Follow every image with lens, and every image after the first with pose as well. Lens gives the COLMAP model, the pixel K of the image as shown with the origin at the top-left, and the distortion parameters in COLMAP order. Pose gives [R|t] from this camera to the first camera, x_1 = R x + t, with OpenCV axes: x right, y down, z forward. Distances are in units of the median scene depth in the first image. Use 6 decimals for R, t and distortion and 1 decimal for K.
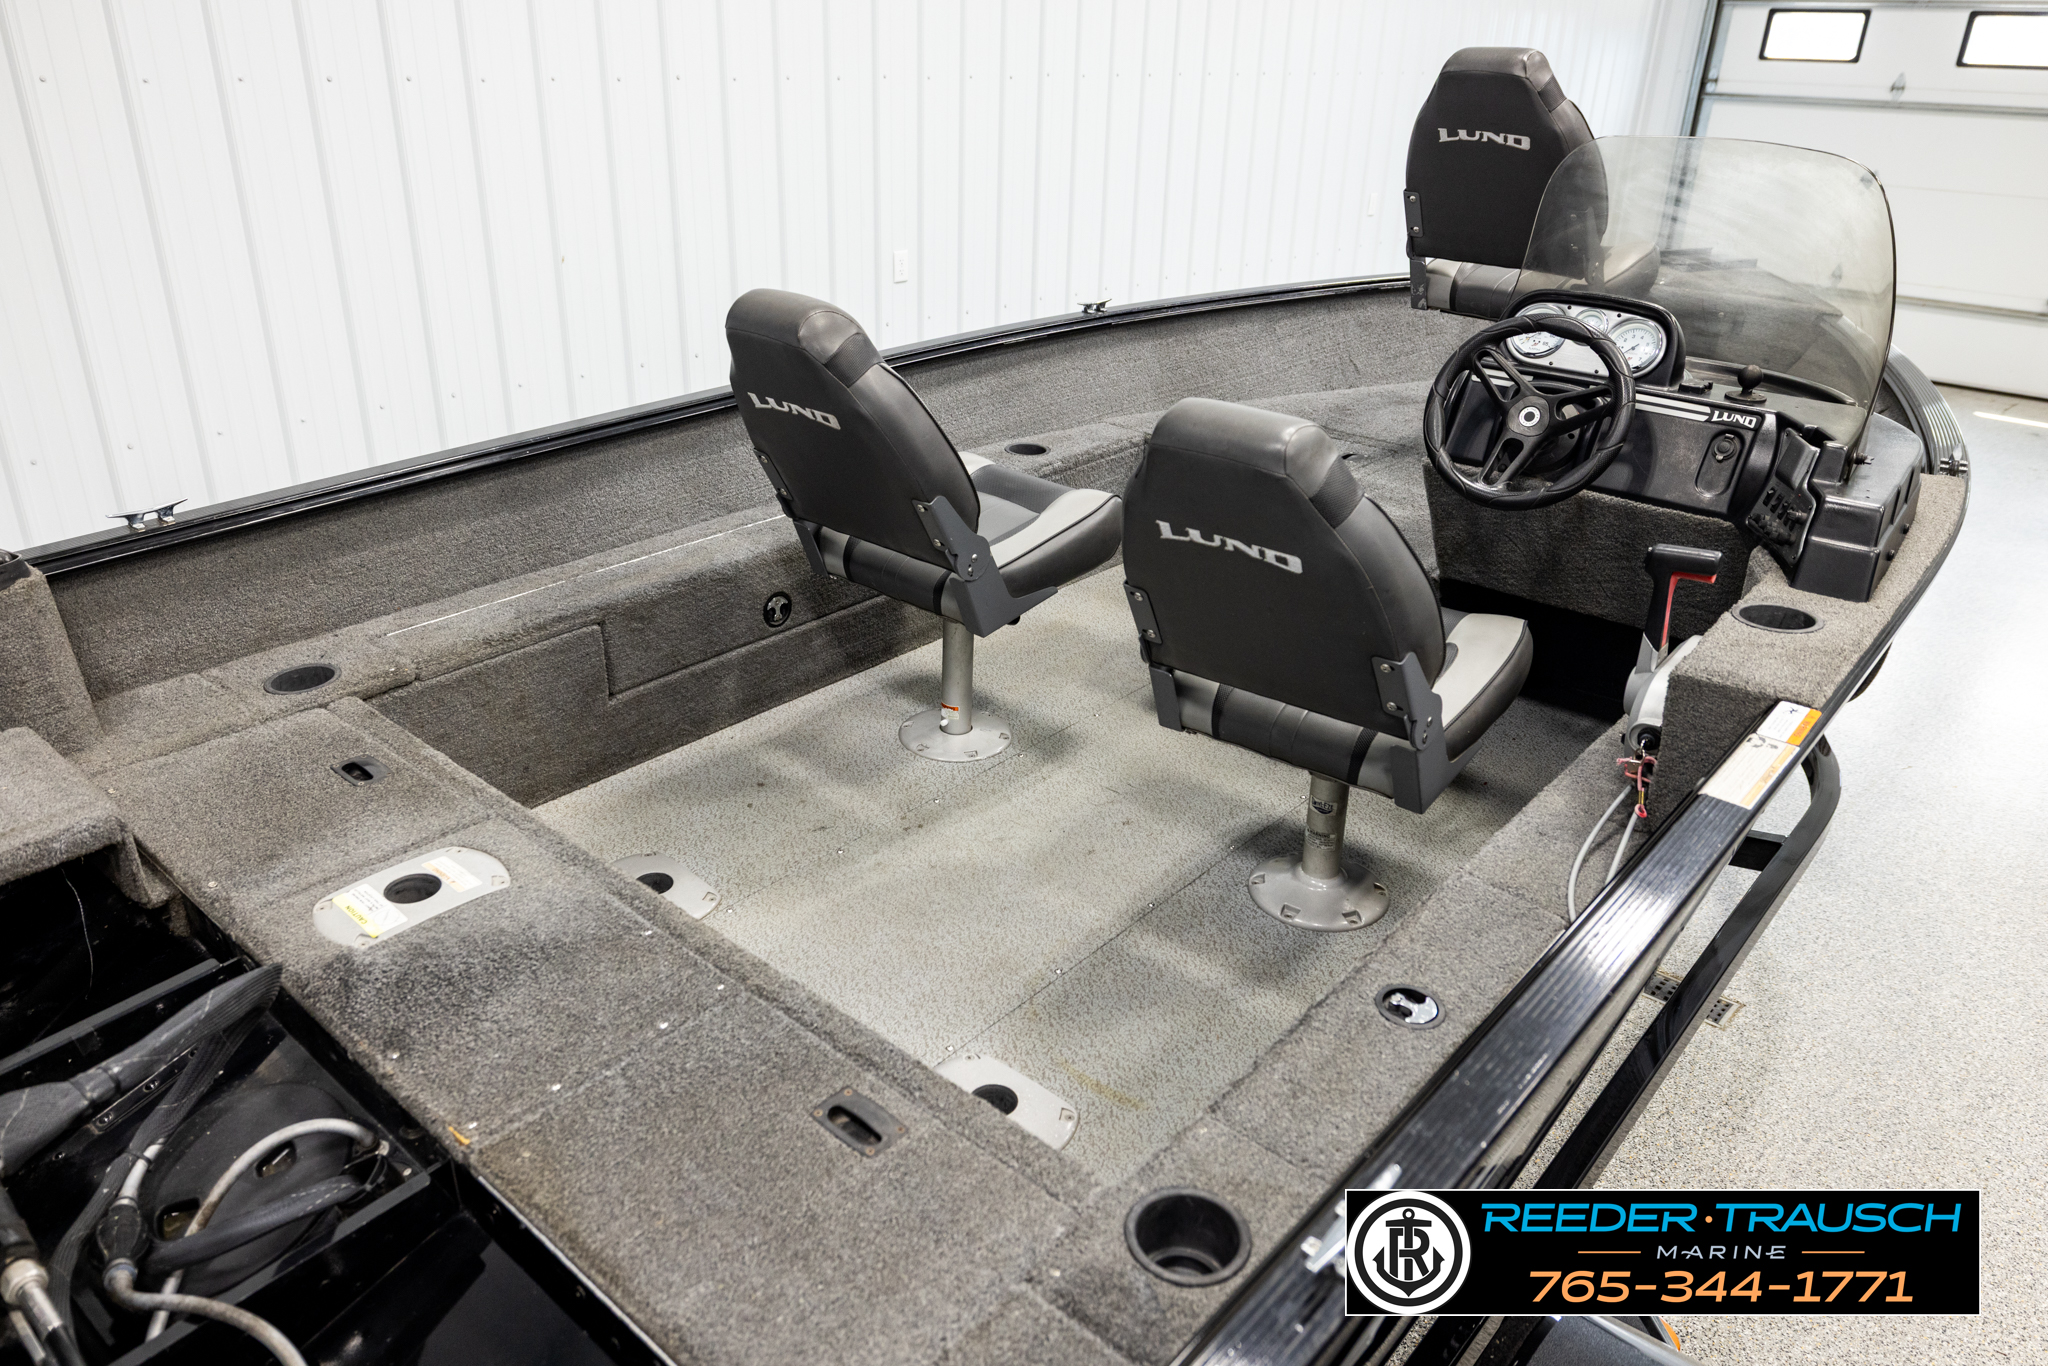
lens RADIAL K [[1388.2, 0, 1007.7], [0, 1388.2, 677.1], [0, 0, 1]] dist [-0.000373, 0.001564]
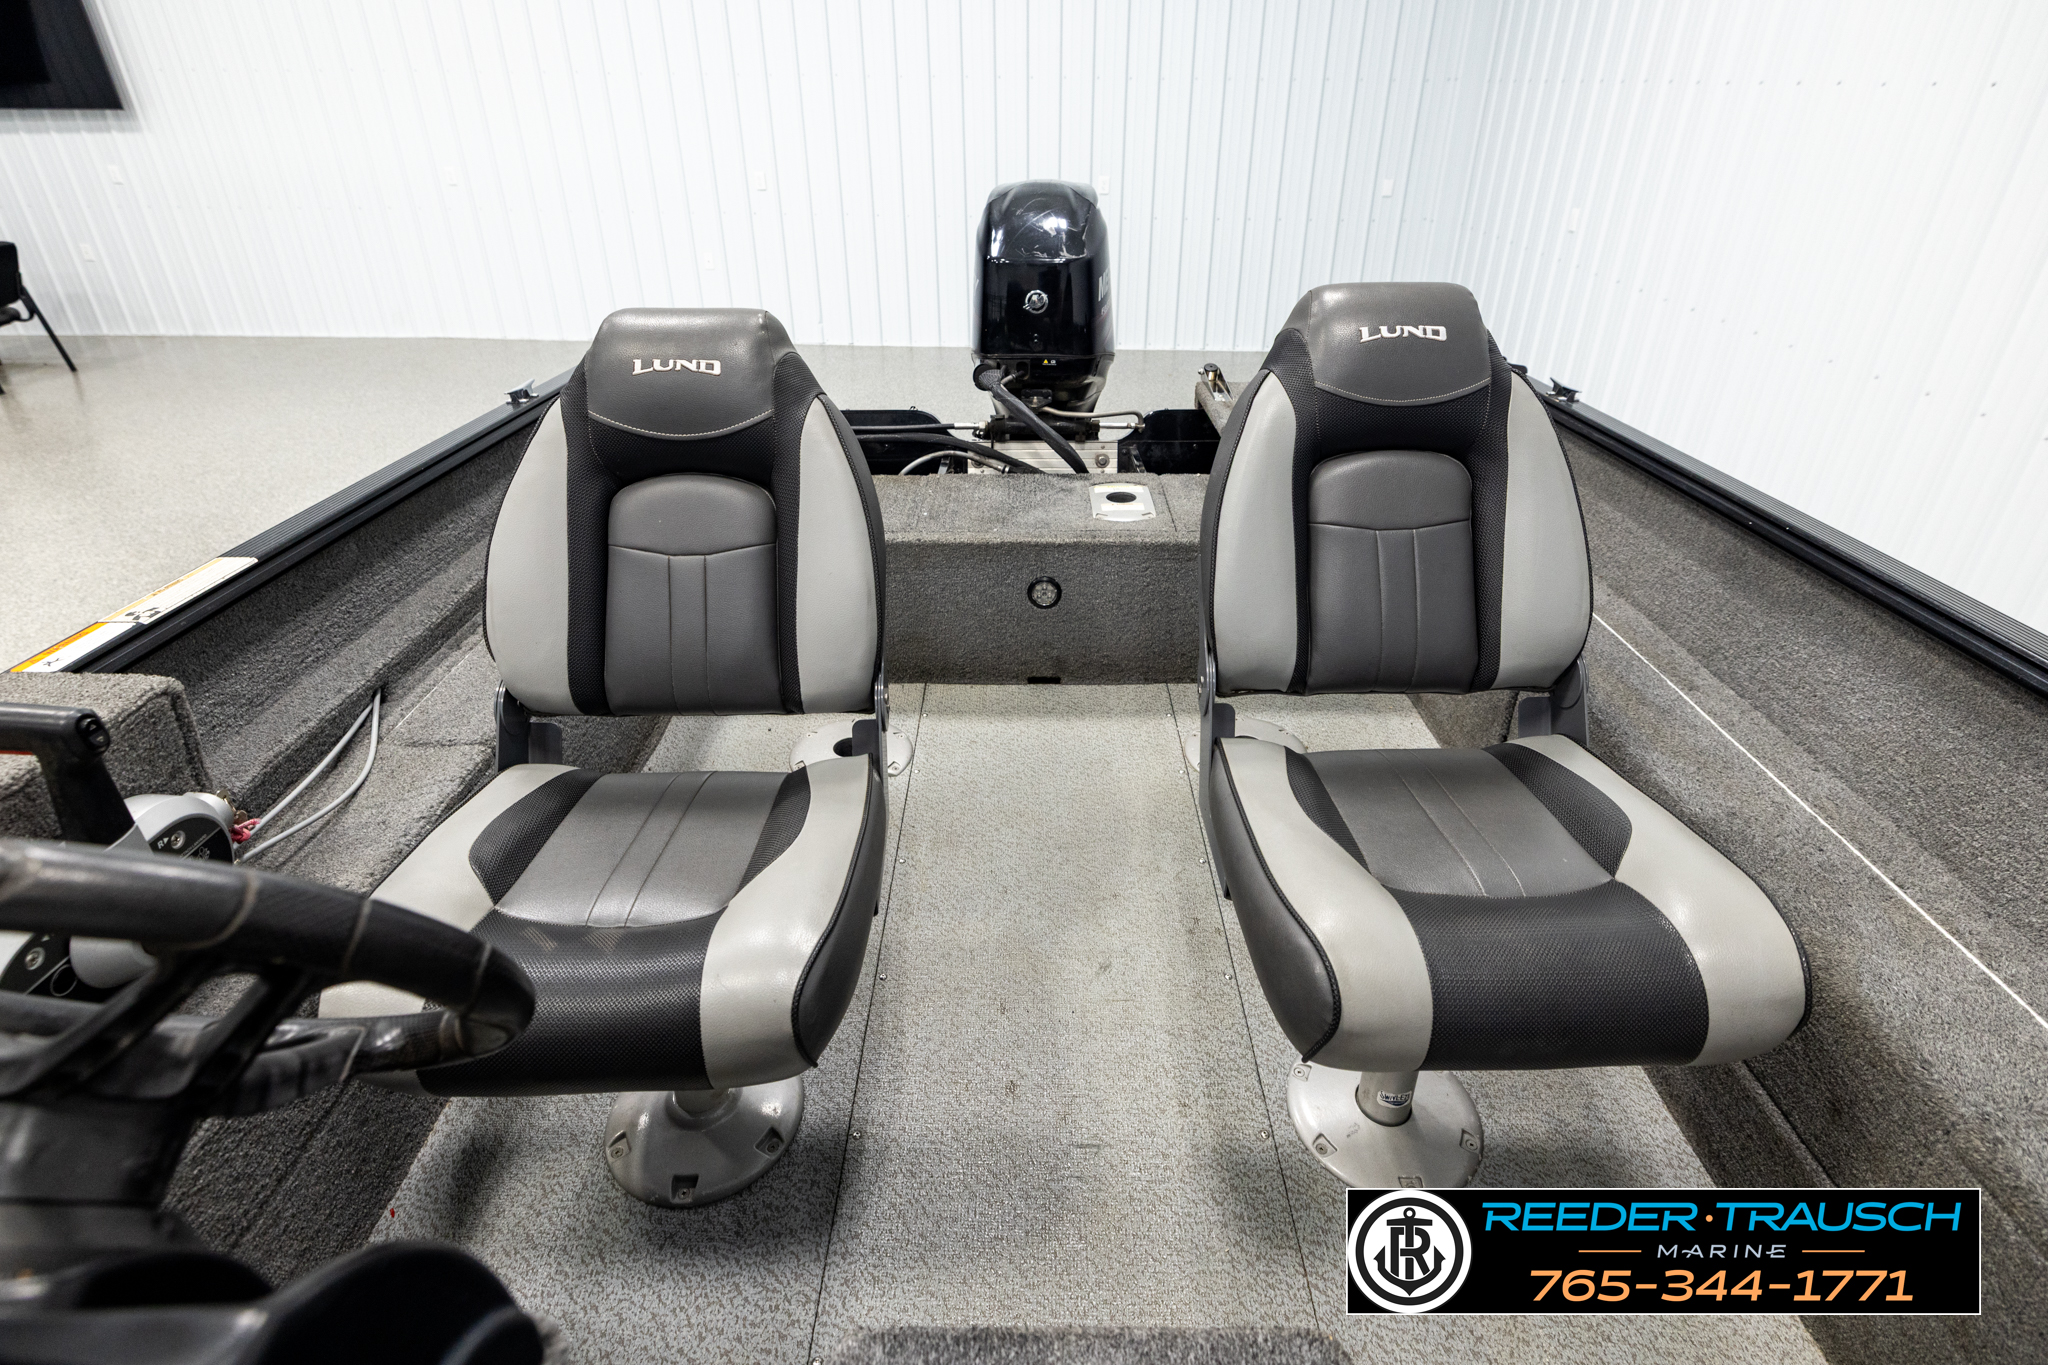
lens RADIAL K [[988.4, 0, 1032.9], [0, 988.4, 597.8], [0, 0, 1]] dist [0.000151, 0.000283]
pose [[-0.748535, 0.279069, -0.601512, 0.262184], [-0.301698, 0.664464, 0.683715, -0.343434], [0.590486, 0.693259, -0.413180, 0.896093]]
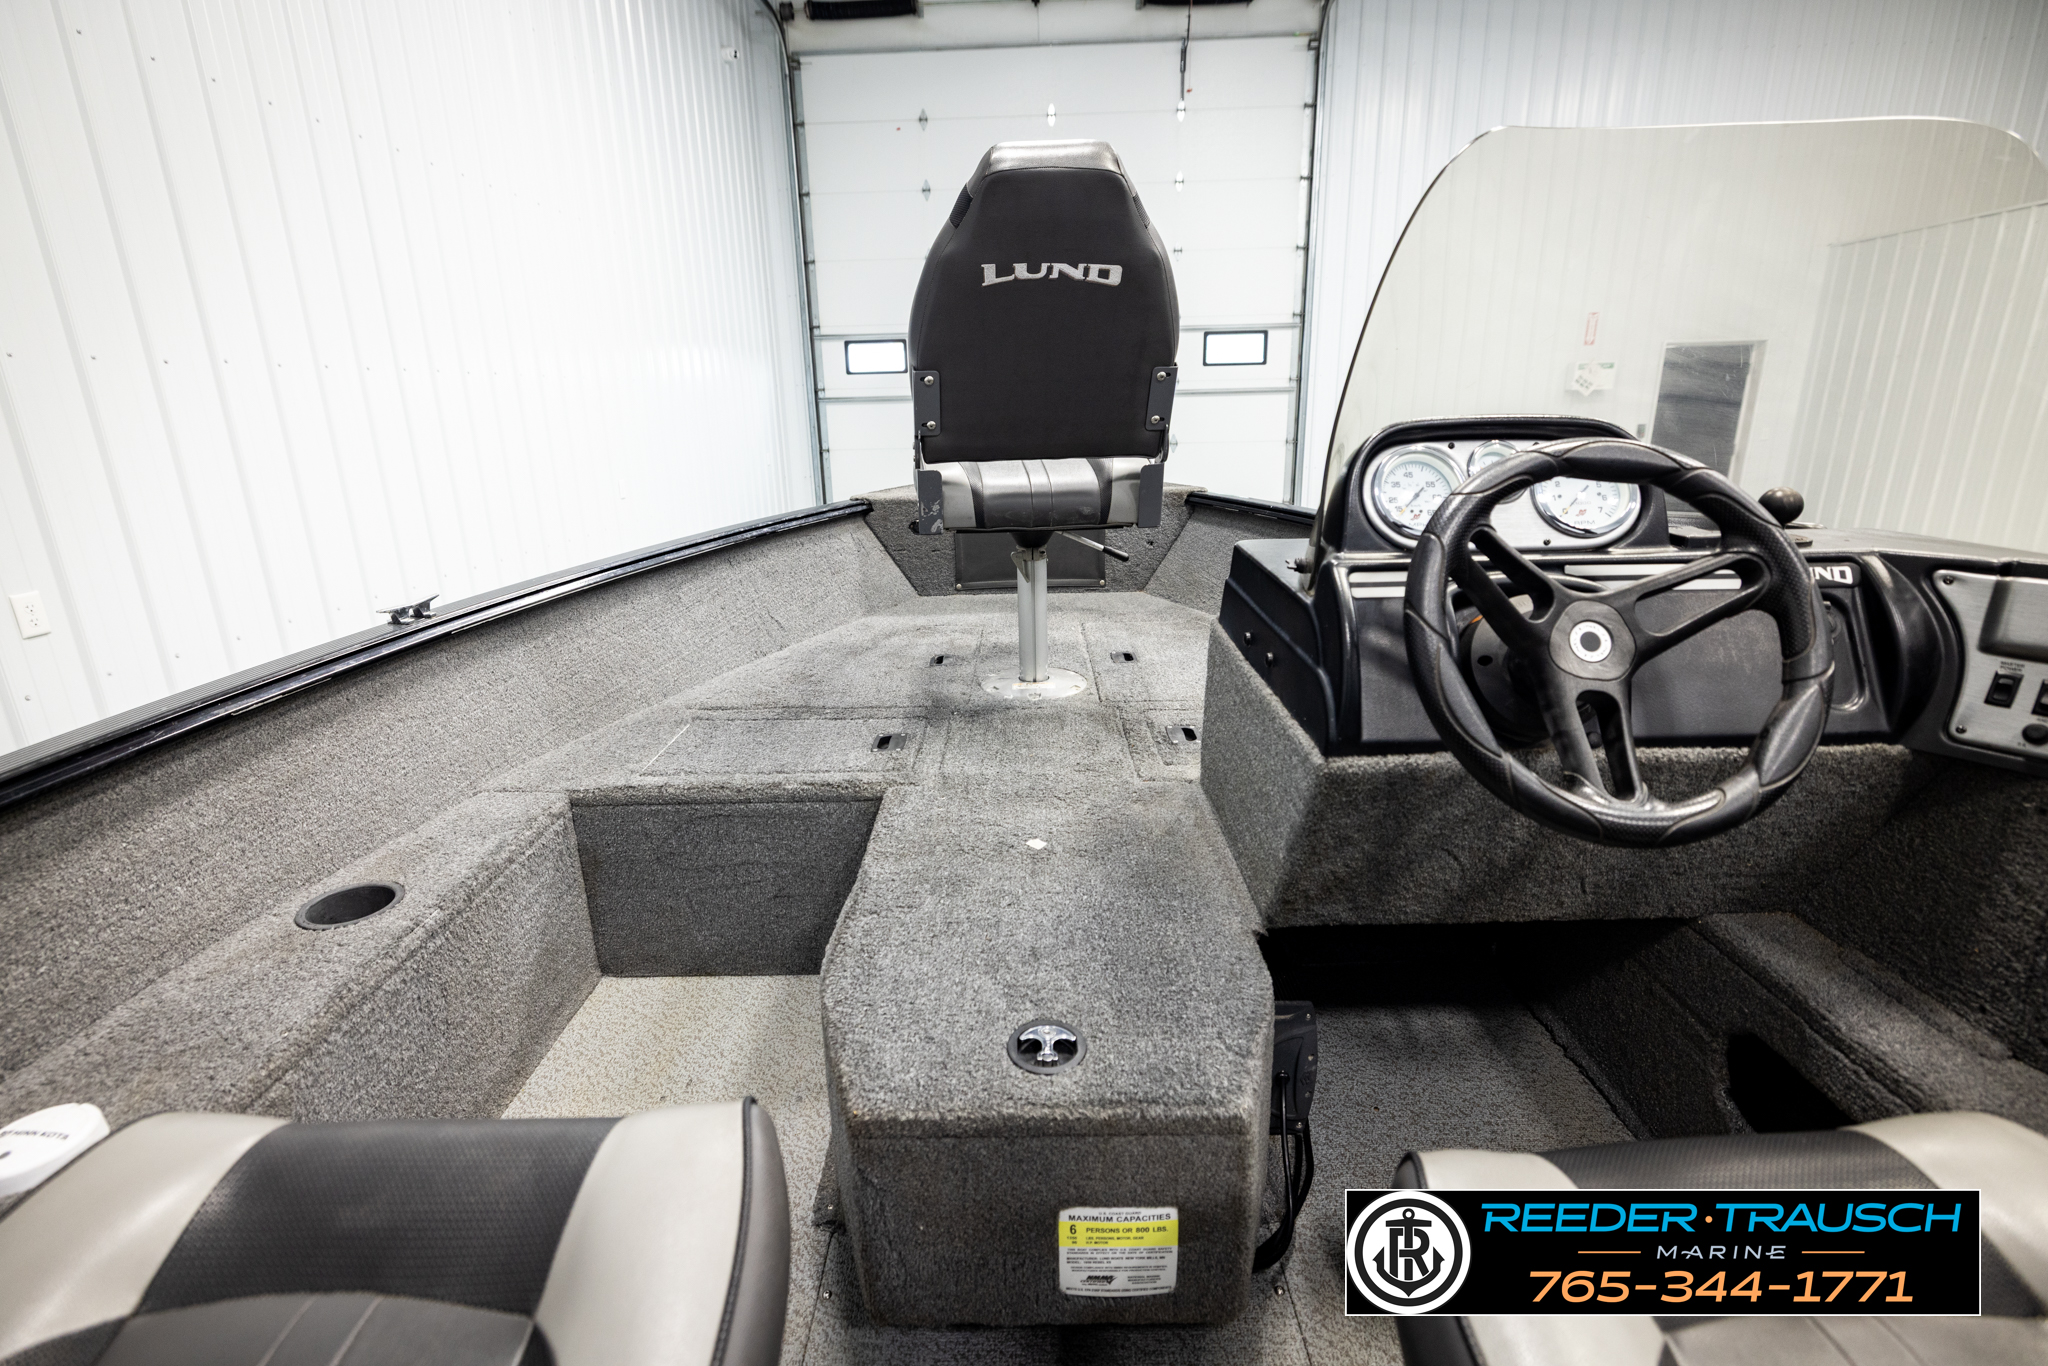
lens RADIAL K [[930.8, 0, 1014.3], [0, 930.8, 672.4], [0, 0, 1]] dist [-0.003038, 0.000317]
pose [[0.756830, -0.225489, 0.613485, 0.010141], [0.314388, 0.948484, -0.039228, -0.183588], [-0.573035, 0.222561, 0.788732, 0.687257]]
